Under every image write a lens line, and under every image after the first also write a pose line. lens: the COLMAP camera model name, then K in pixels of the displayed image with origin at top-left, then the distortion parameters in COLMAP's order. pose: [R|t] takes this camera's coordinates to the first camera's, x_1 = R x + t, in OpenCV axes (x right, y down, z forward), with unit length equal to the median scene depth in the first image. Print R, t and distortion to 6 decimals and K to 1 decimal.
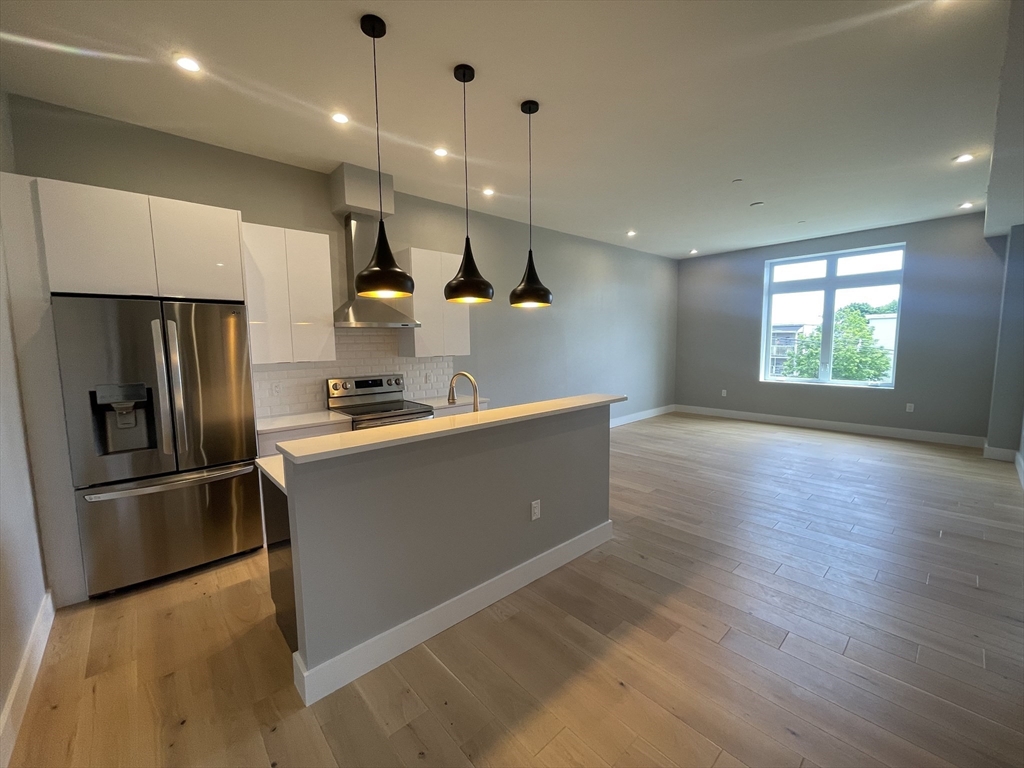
lens RADIAL K [[413.6, 0, 507.2], [0, 413.6, 388.0], [0, 0, 1]] dist [-0.003299, 0.000093]
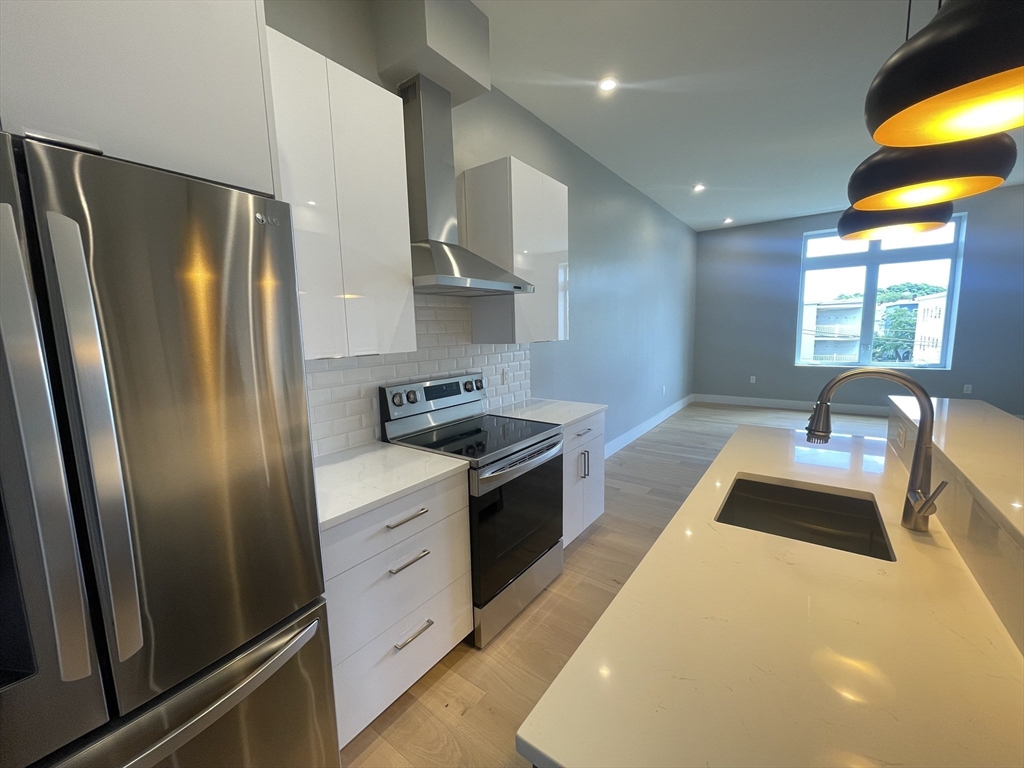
lens RADIAL K [[413.6, 0, 509.0], [0, 413.6, 385.6], [0, 0, 1]] dist [-0.003299, 0.000093]
pose [[0.978258, -0.038763, 0.203739, -0.228675], [0.034642, 0.999117, 0.023753, -0.017734], [-0.204480, -0.016179, 0.978737, 0.261826]]
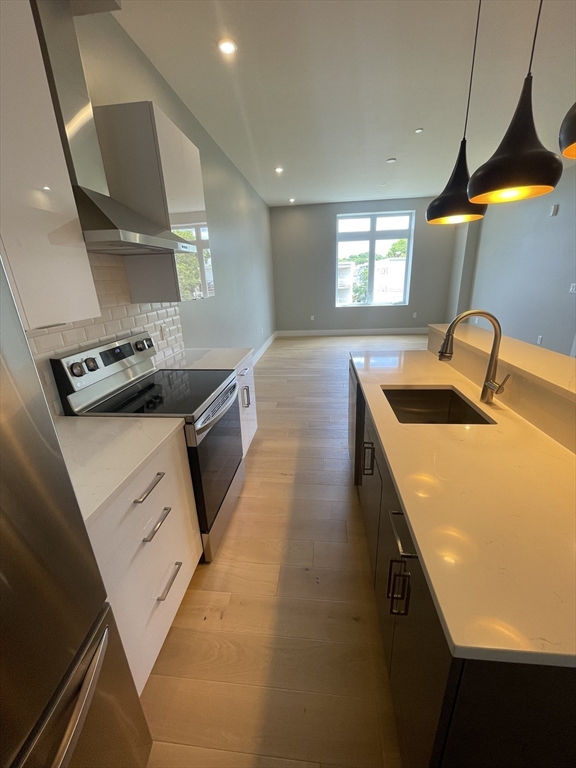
lens RADIAL K [[310.2, 0, 289.0], [0, 310.2, 384.1], [0, 0, 1]] dist [-0.003299, 0.000093]
pose [[0.741221, -0.230940, 0.630284, -0.279039], [0.101666, 0.966746, 0.234661, -0.029533], [-0.663517, -0.109857, 0.740052, 0.324068]]
